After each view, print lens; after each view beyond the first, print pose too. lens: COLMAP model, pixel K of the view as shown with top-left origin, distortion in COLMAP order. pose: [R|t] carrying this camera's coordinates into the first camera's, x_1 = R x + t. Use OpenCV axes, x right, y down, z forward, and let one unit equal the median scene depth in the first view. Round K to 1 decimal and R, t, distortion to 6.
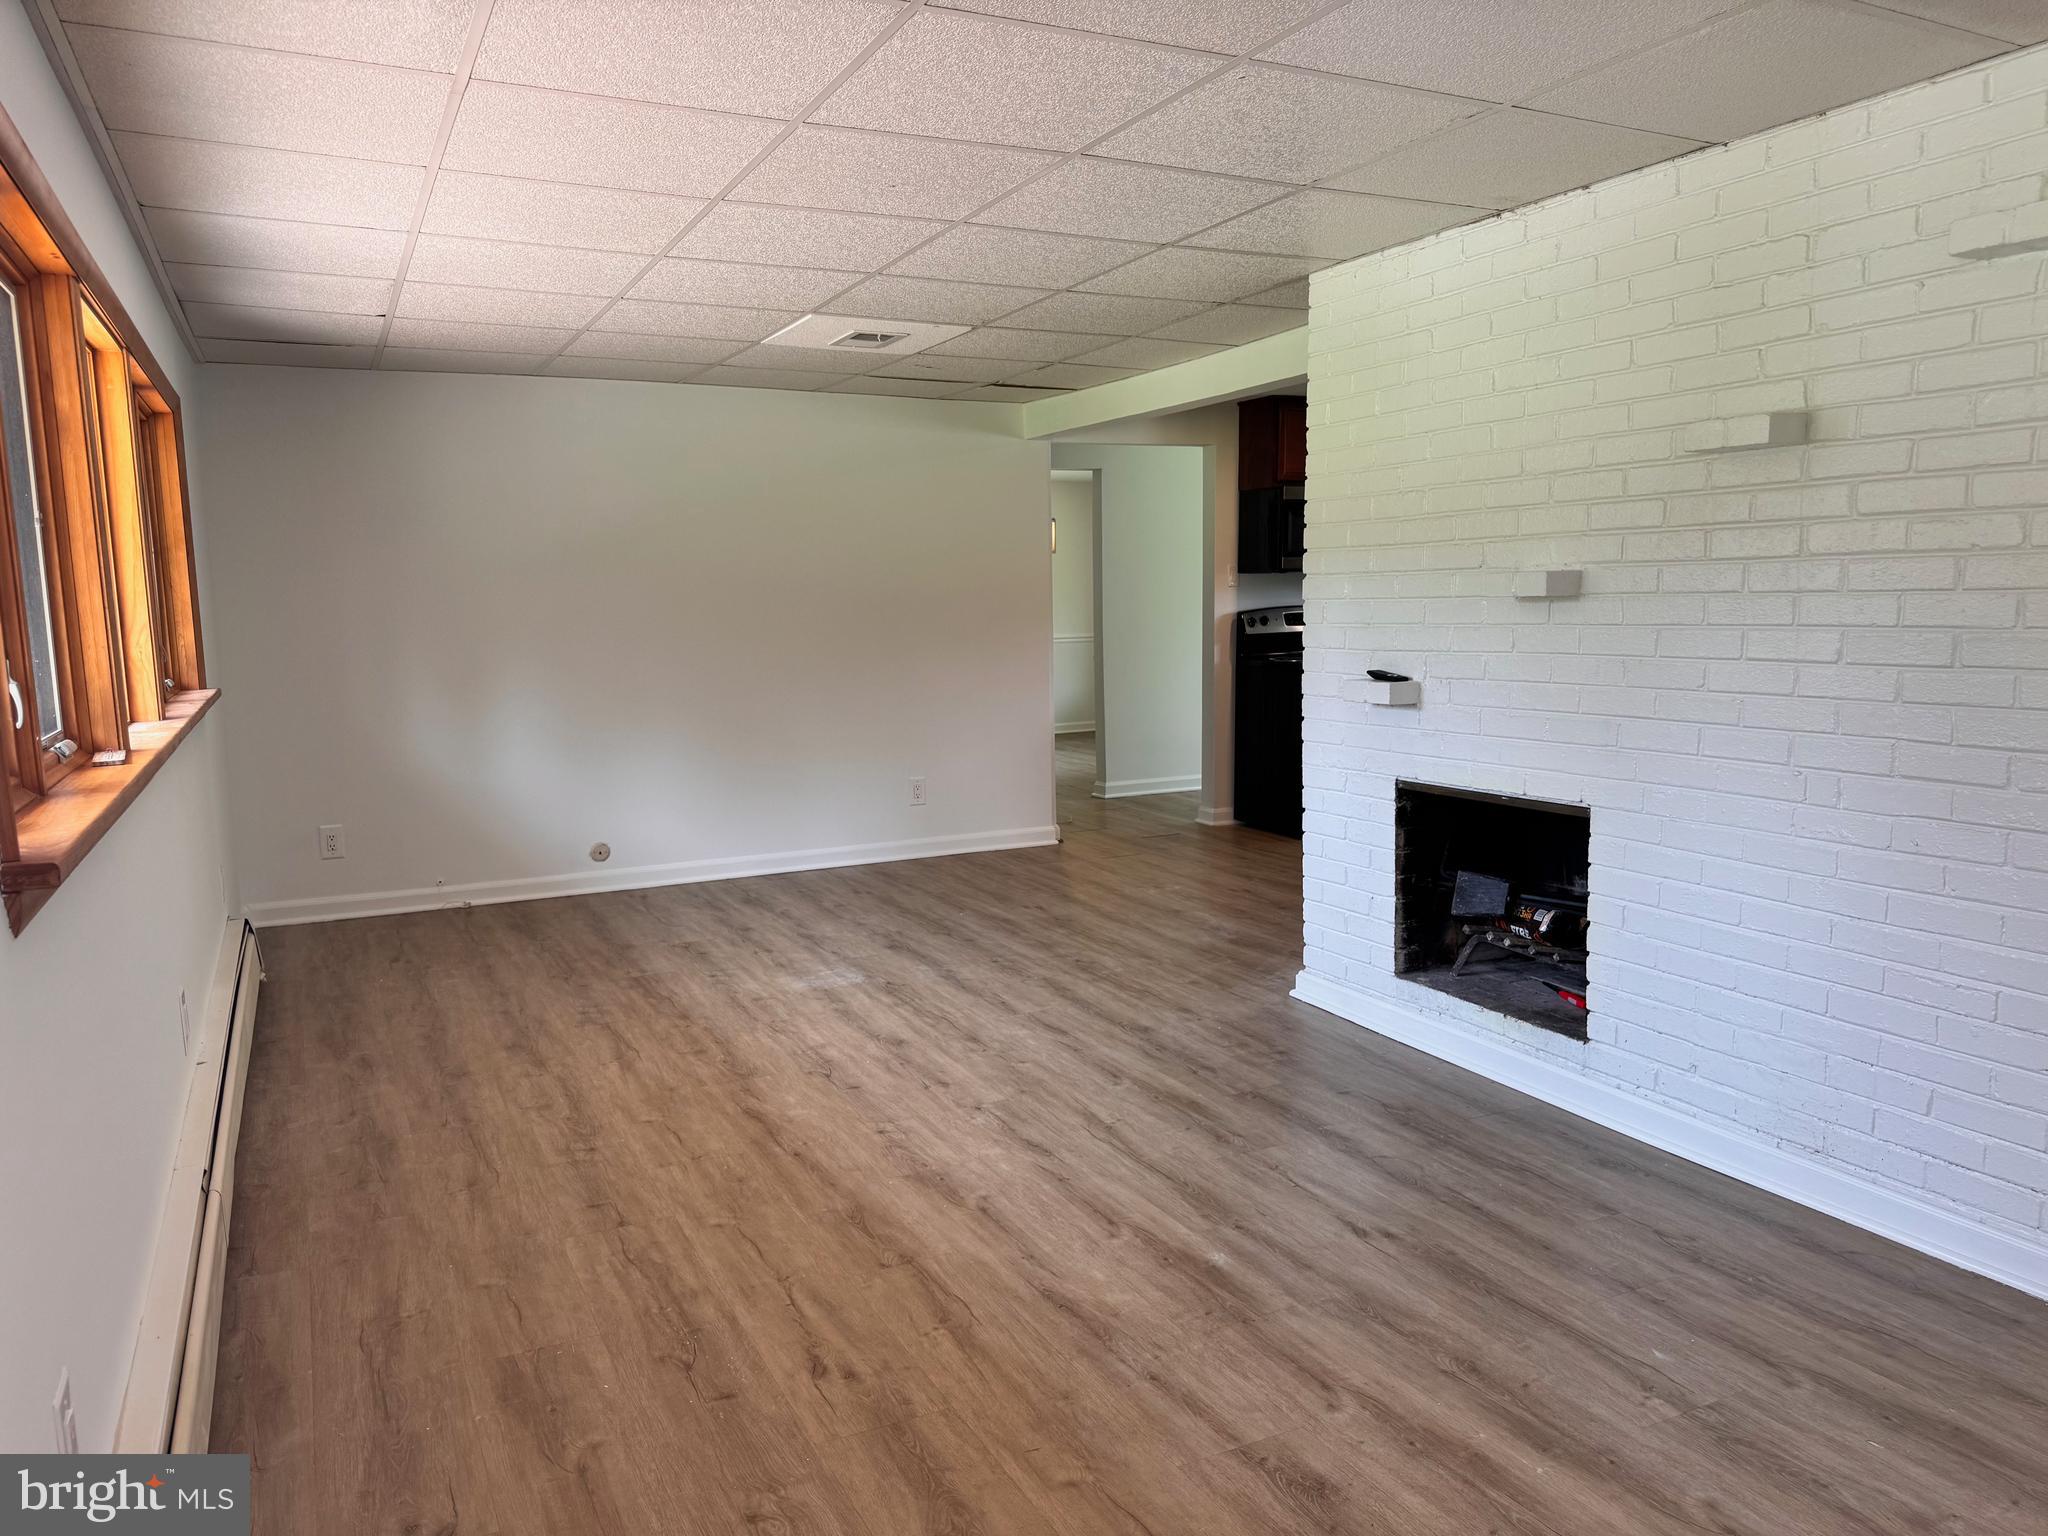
lens RADIAL K [[1430.8, 0, 1028.4], [0, 1430.8, 774.2], [0, 0, 1]] dist [0.042864, -0.063059]
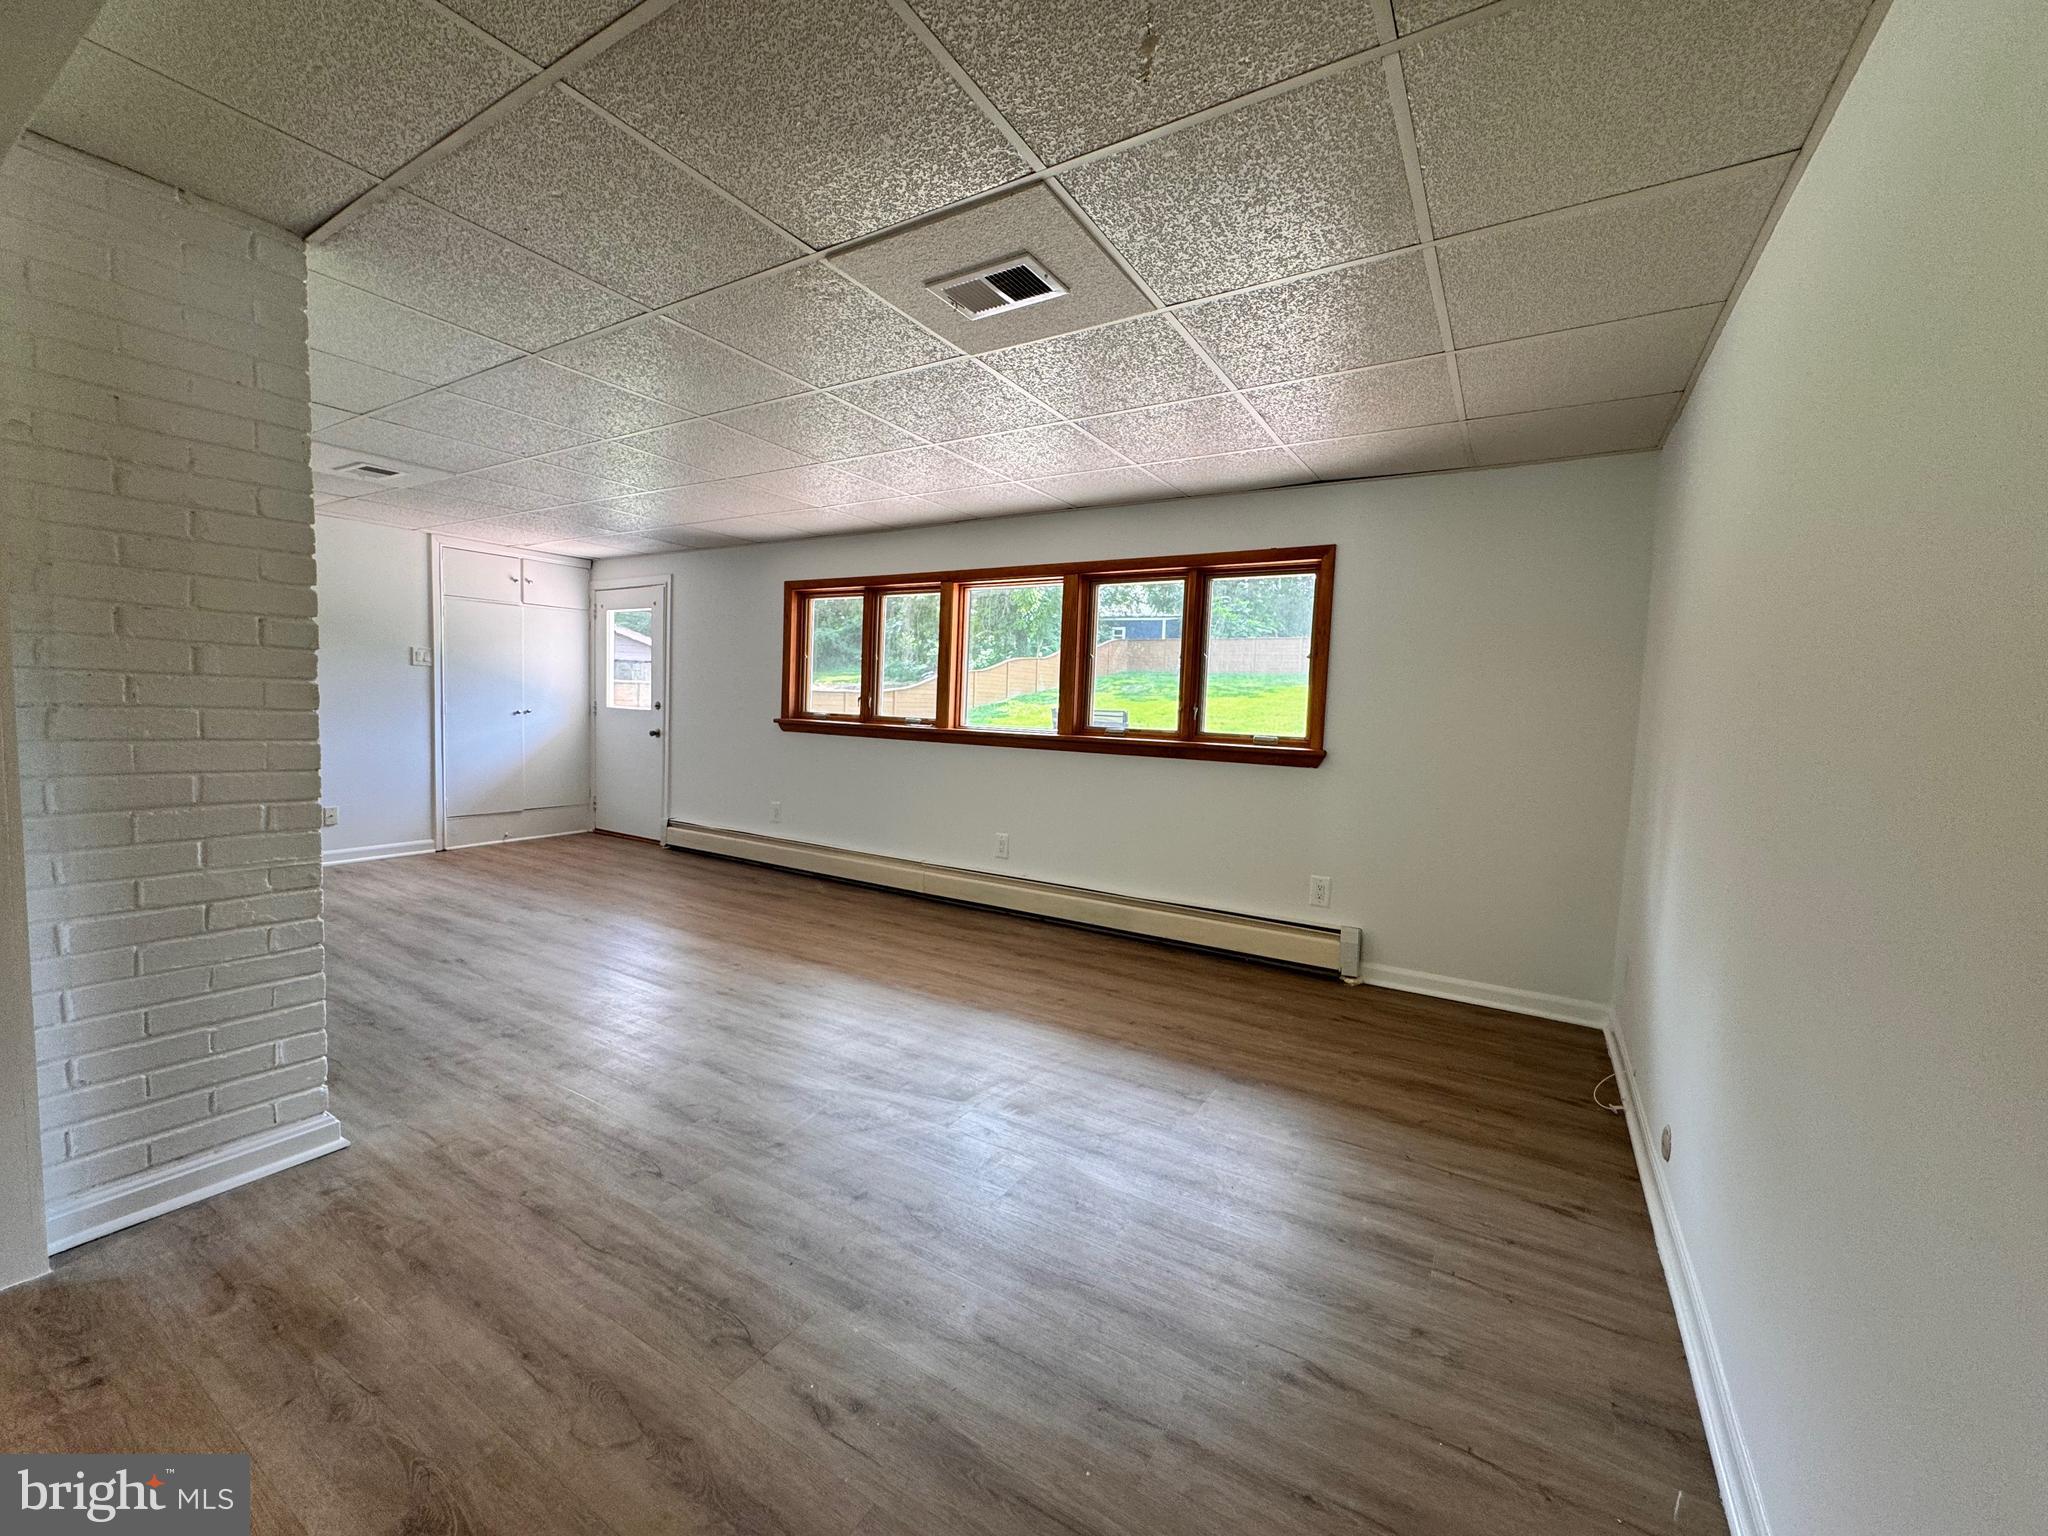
lens RADIAL K [[819.3, 0, 1032.8], [0, 819.3, 765.2], [0, 0, 1]] dist [-0.005805, 0.000279]
pose [[-0.844272, 0.026175, -0.535276, 0.124472], [-0.090414, 0.977533, 0.190408, -0.221090], [0.528233, 0.209153, -0.822937, 1.935901]]
